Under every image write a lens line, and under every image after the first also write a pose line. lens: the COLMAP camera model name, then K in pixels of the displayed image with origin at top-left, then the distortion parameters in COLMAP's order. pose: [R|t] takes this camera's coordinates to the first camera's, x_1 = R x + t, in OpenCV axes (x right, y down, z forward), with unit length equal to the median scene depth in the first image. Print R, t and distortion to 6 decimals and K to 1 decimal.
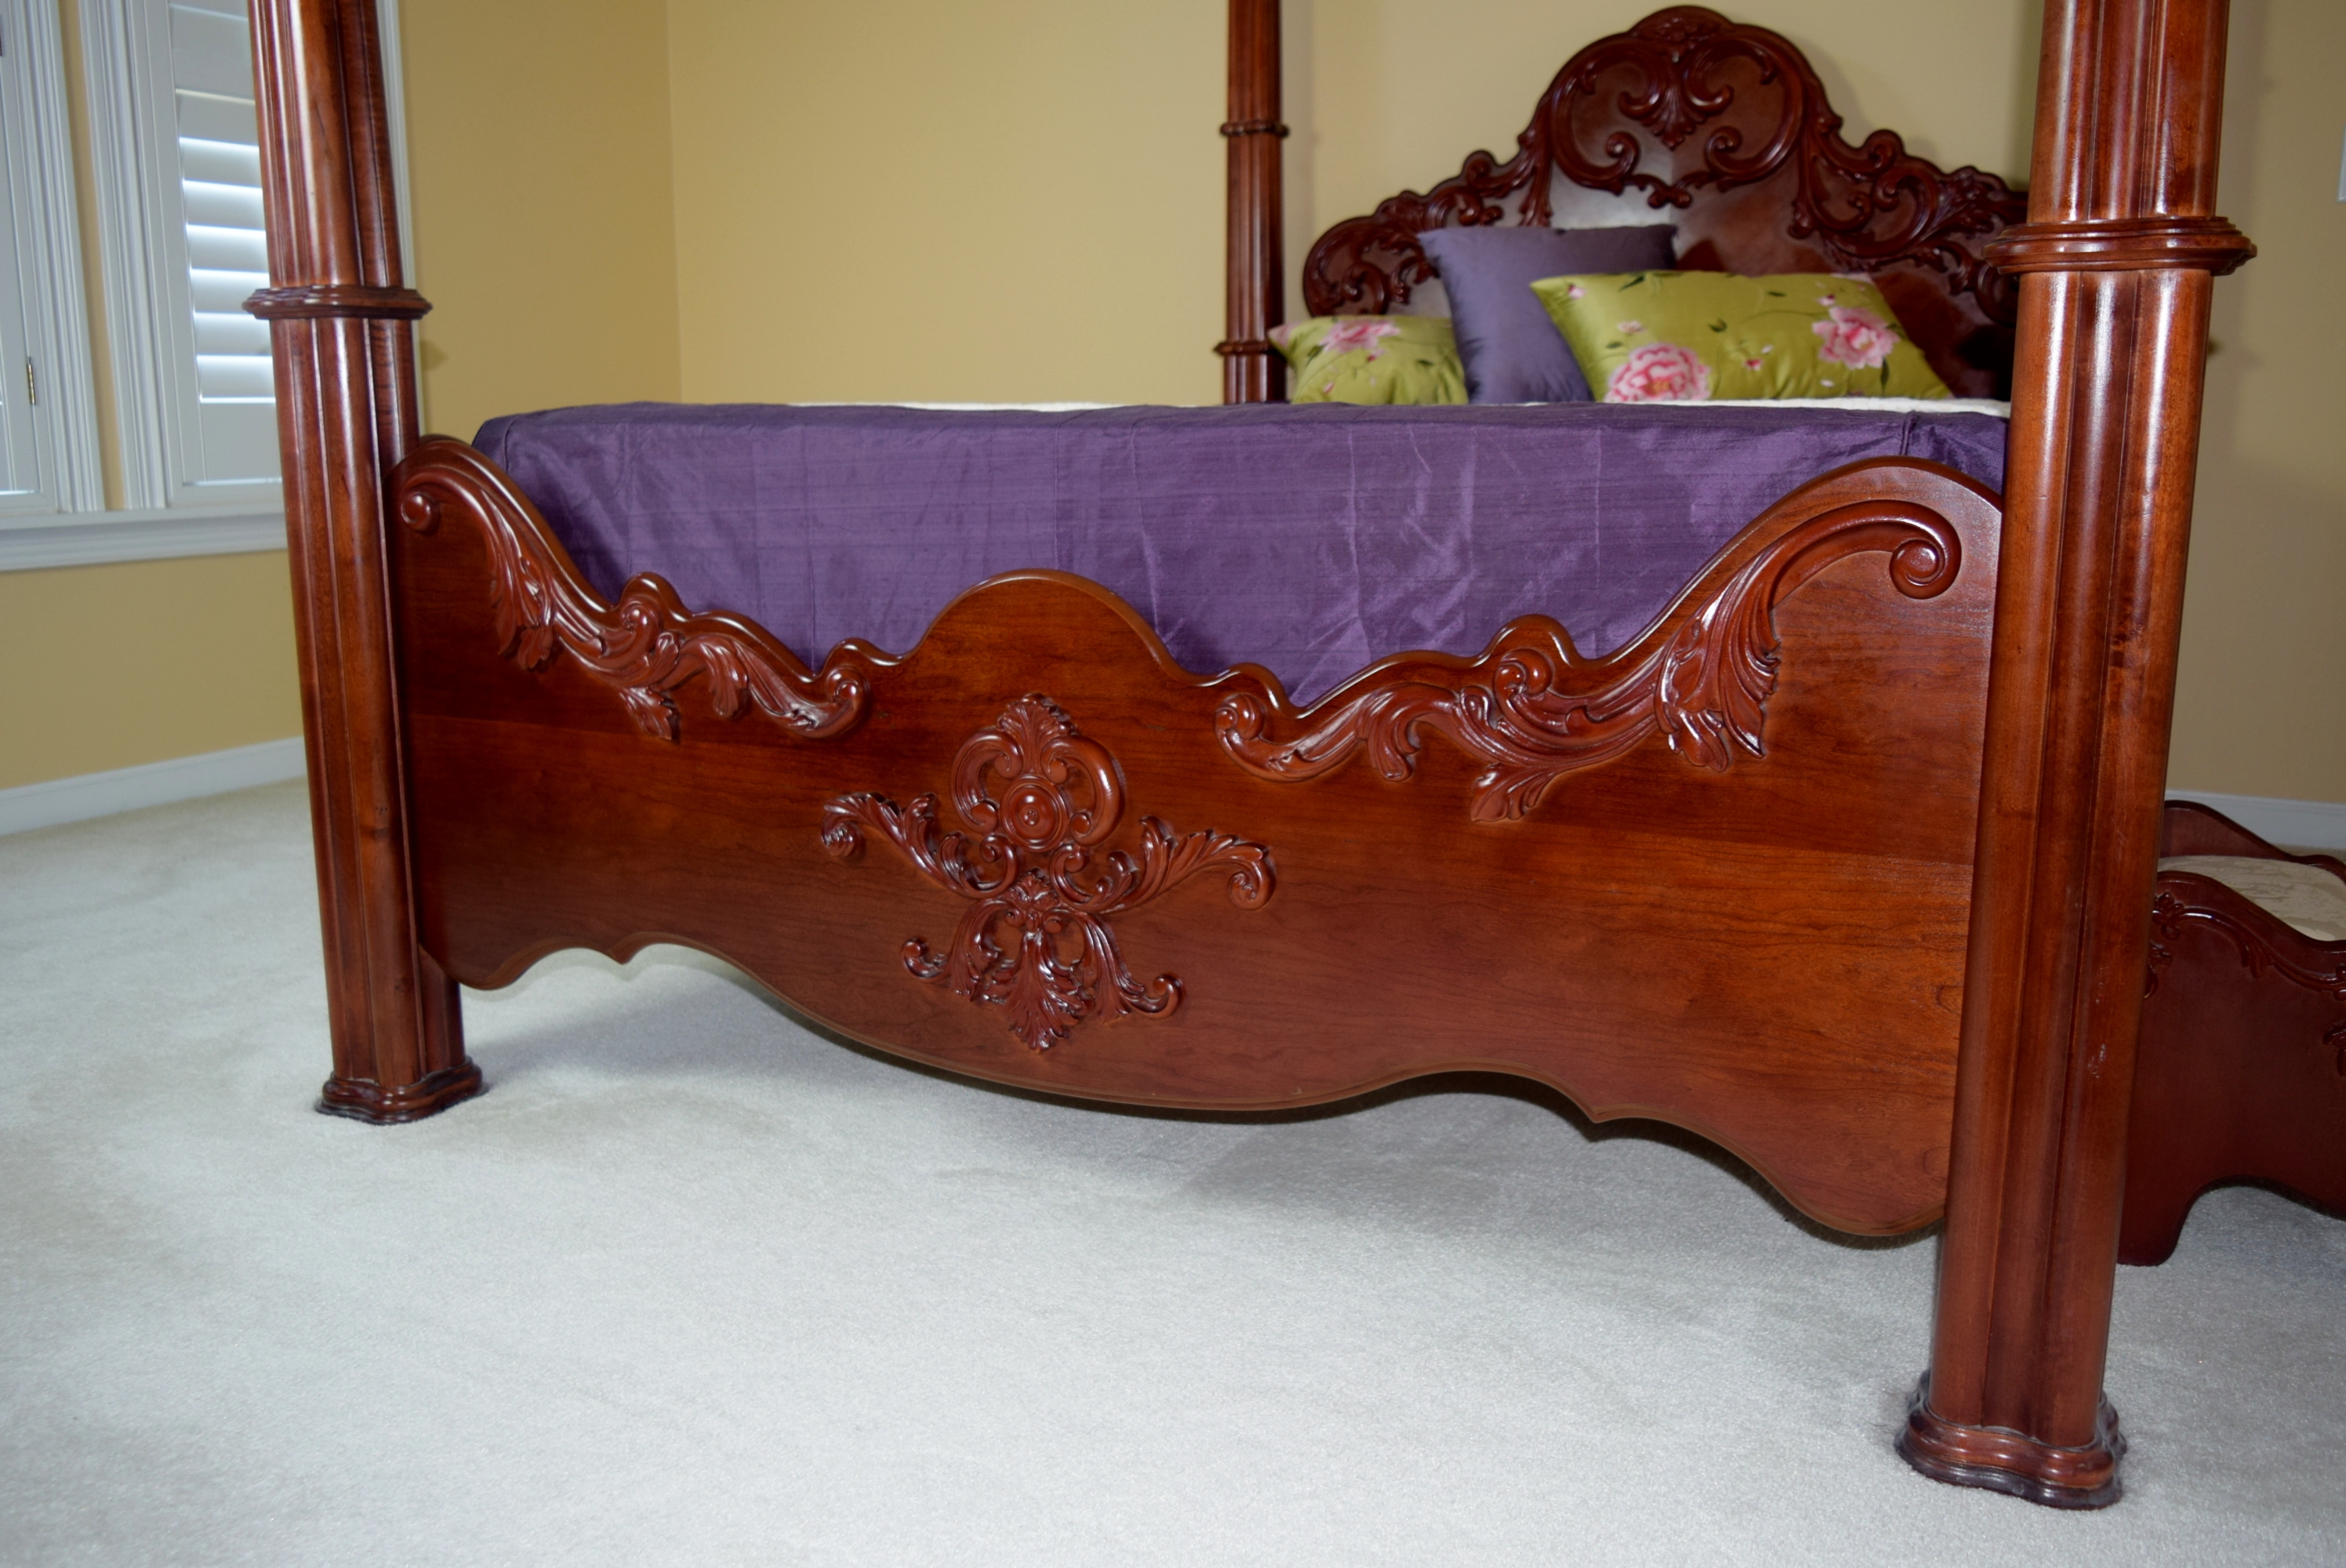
lens RADIAL K [[1965.3, 0, 1173.0], [0, 1965.3, 784.0], [0, 0, 1]] dist [-0.012853, -0.005888]
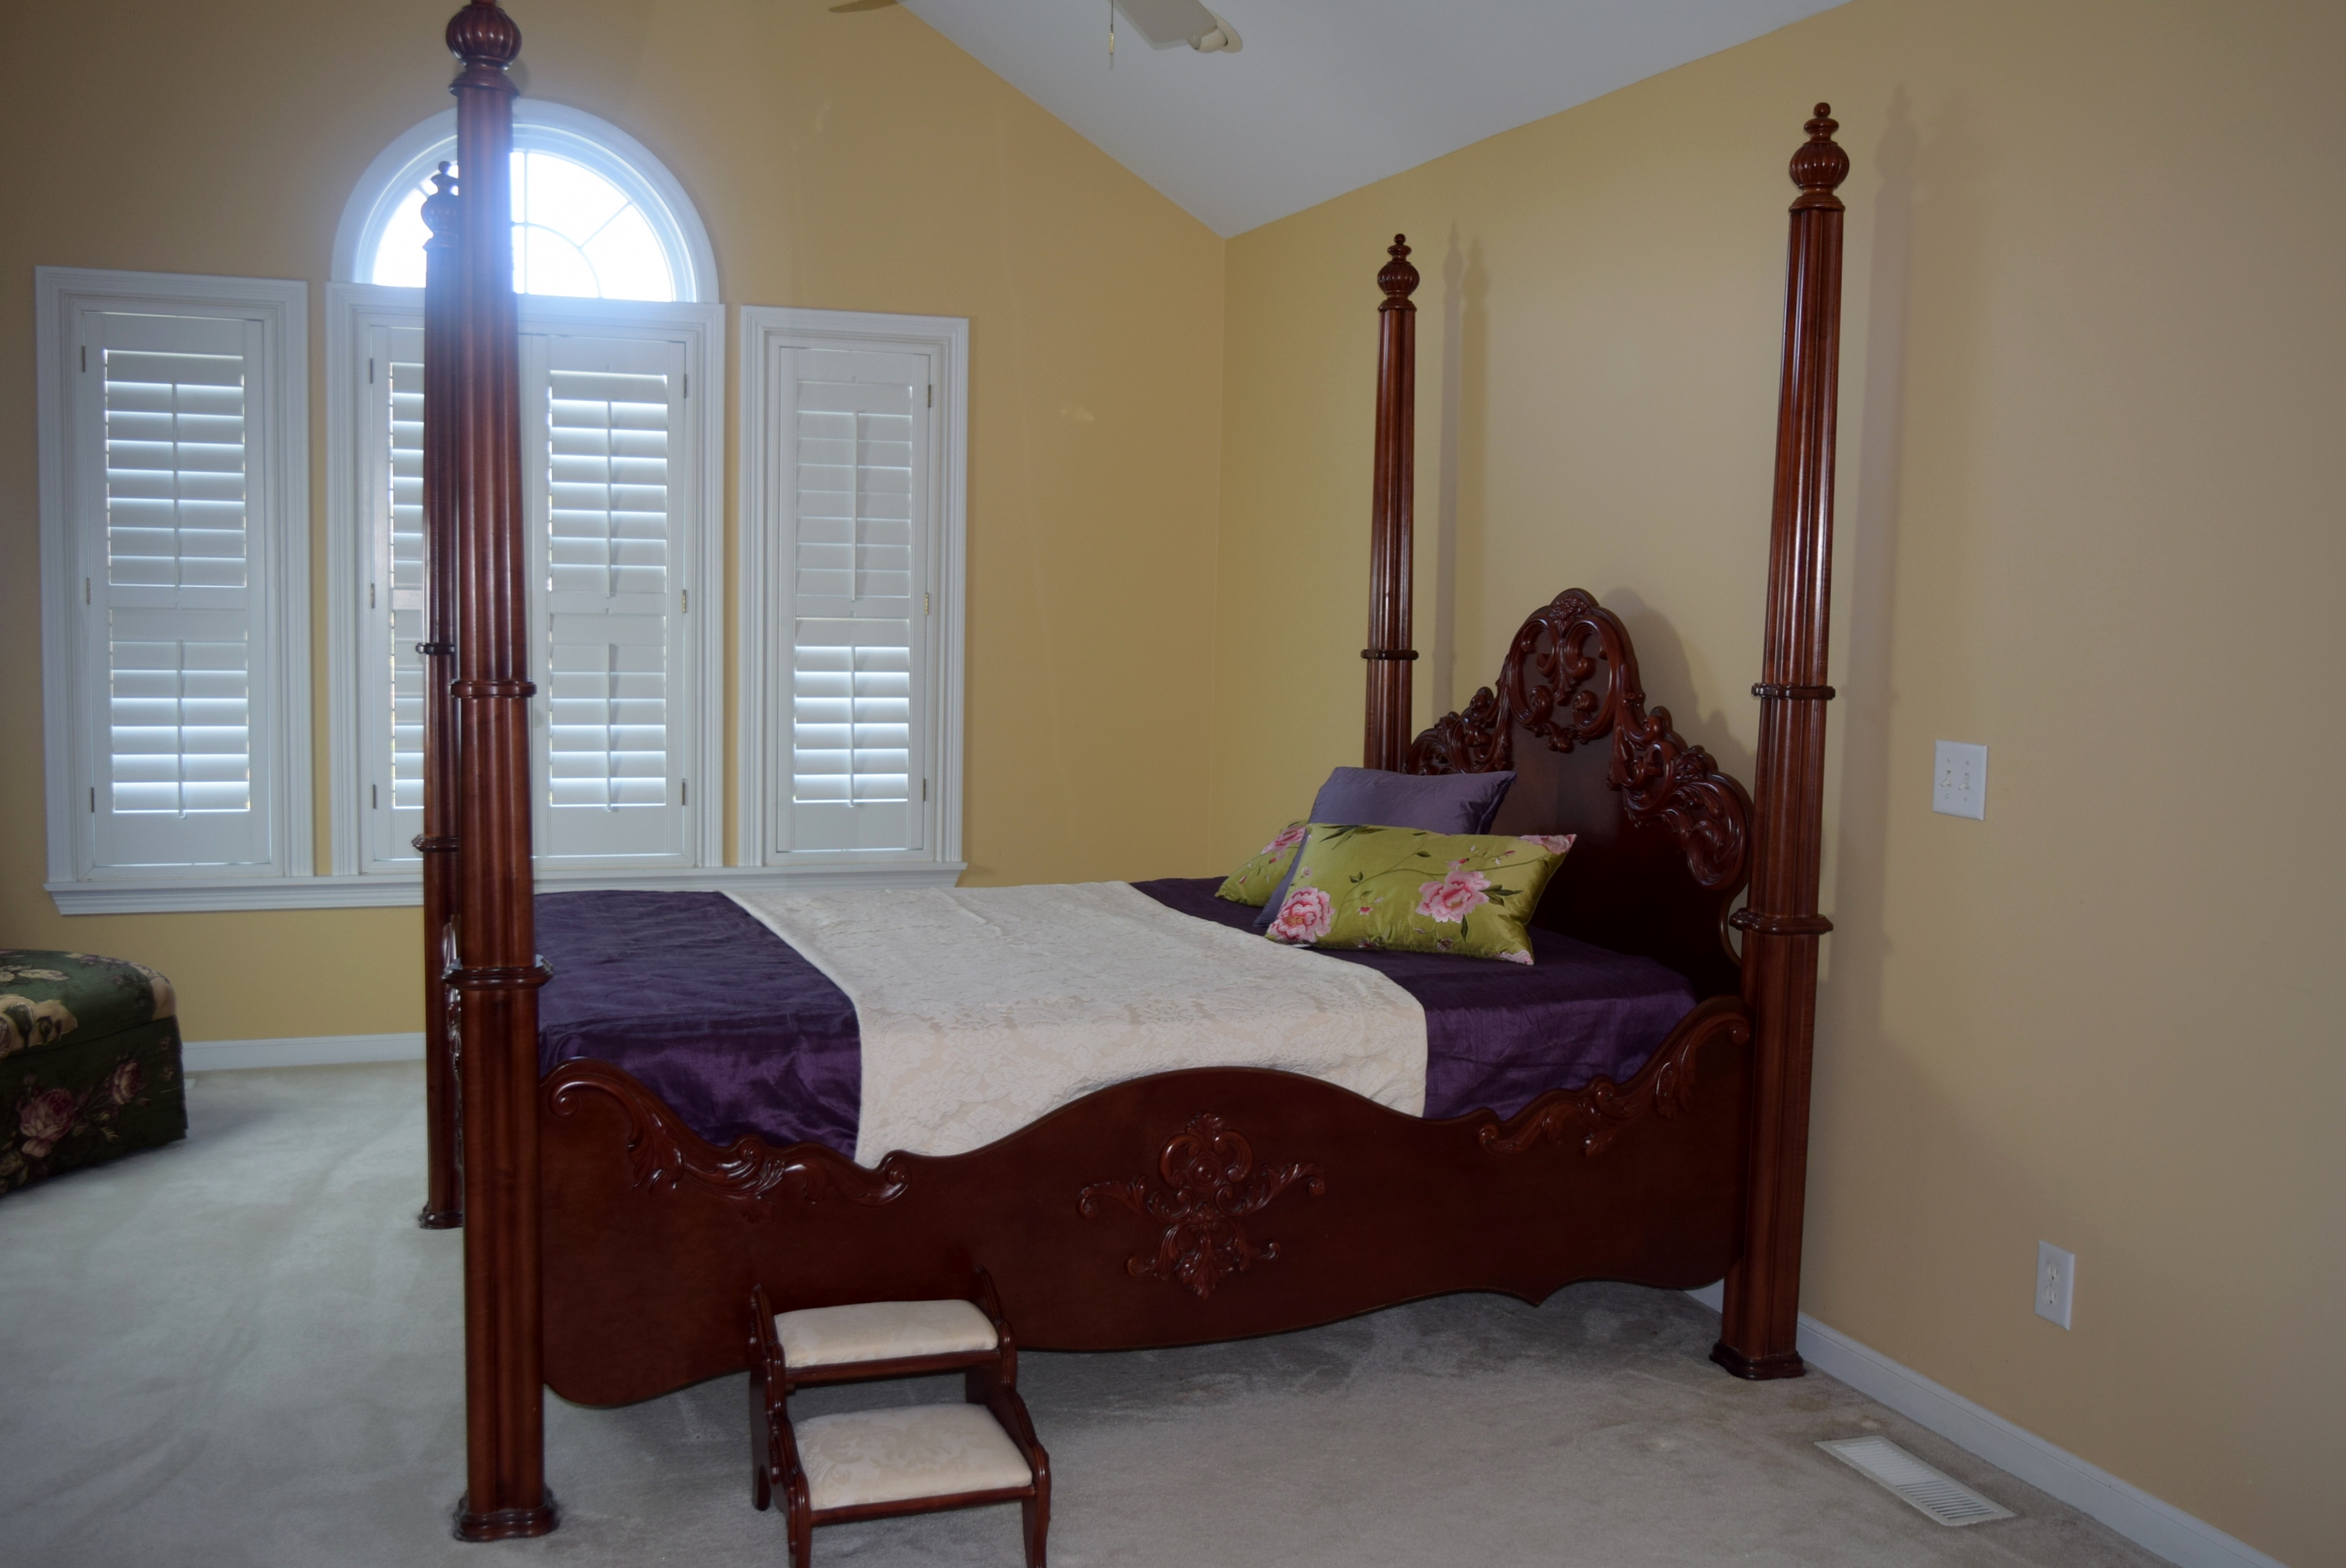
lens RADIAL K [[2188.2, 0, 1131.7], [0, 2188.2, 792.5], [0, 0, 1]] dist [-0.014906, -0.004516]
pose [[0.727670, 0.081137, -0.681112, 1.170056], [-0.153988, 0.986957, -0.046944, -0.200665], [0.668419, 0.139043, 0.730673, -0.173026]]
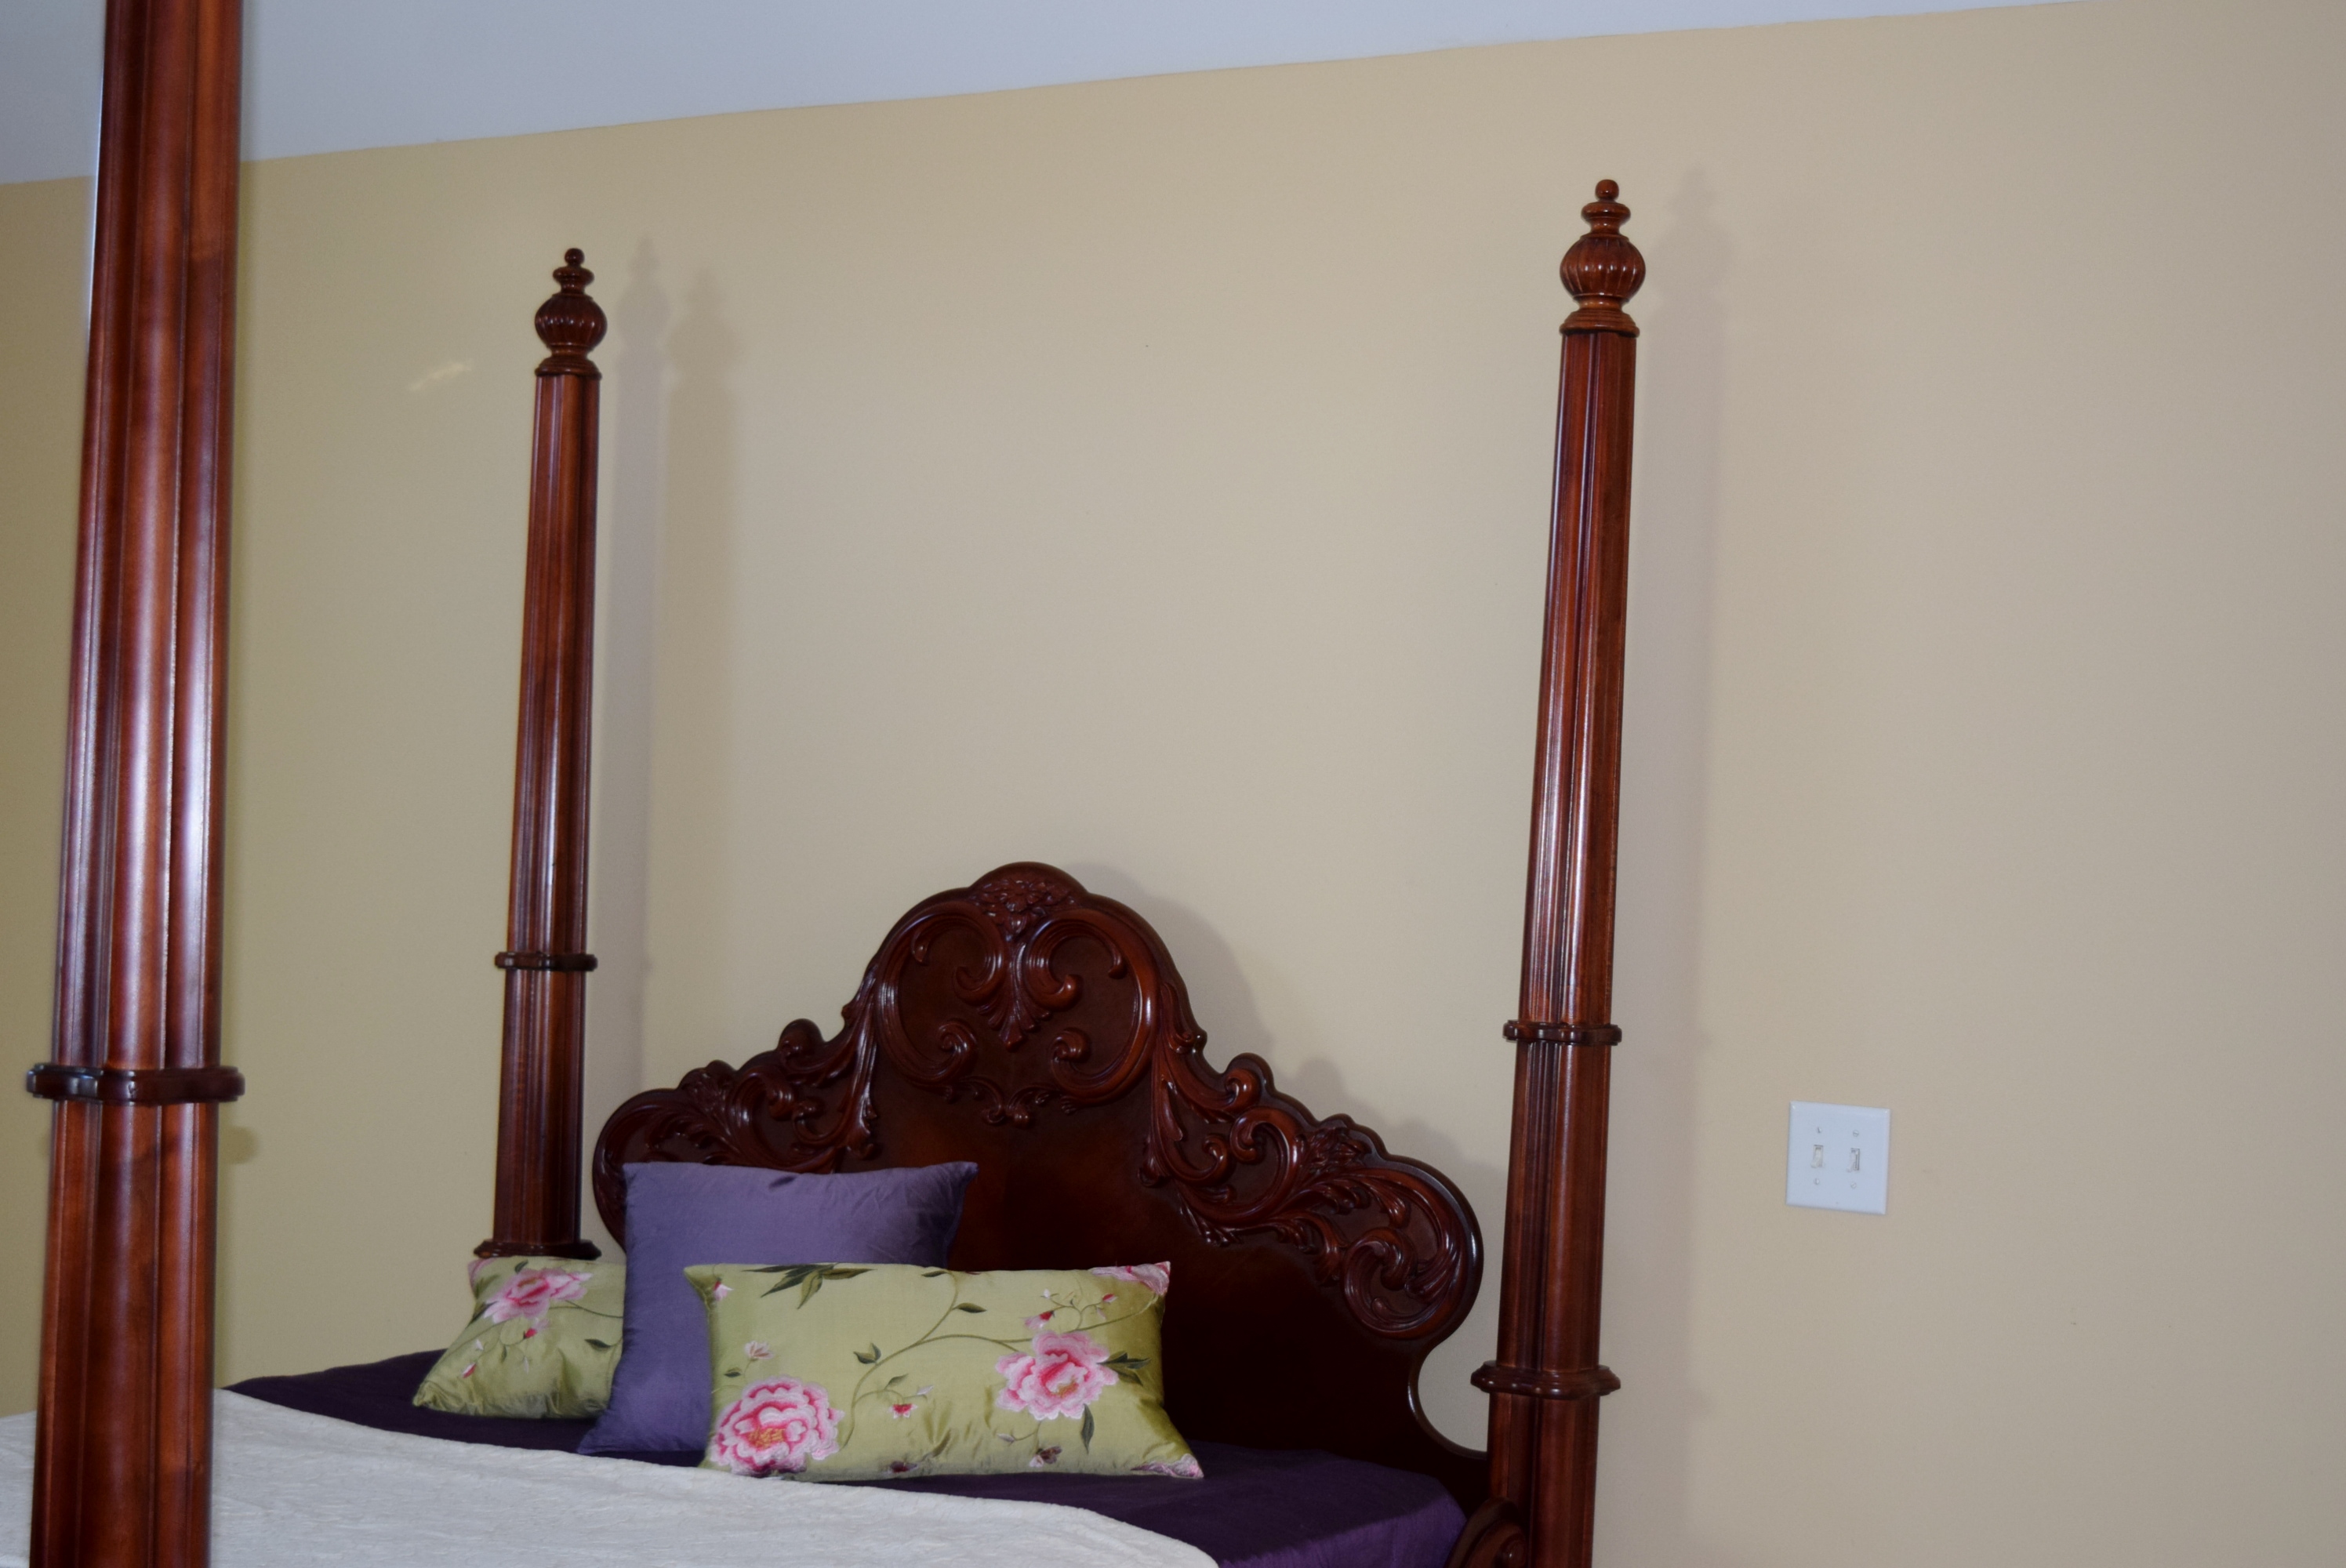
lens RADIAL K [[3774.0, 0, 1173.0], [0, 3774.0, 784.0], [0, 0, 1]] dist [-0.036483, 0.020675]
pose [[0.994253, 0.039822, -0.099376, 0.540886], [-0.060337, 0.975213, -0.212884, -0.146612], [0.088435, 0.217657, 0.972011, -0.477050]]
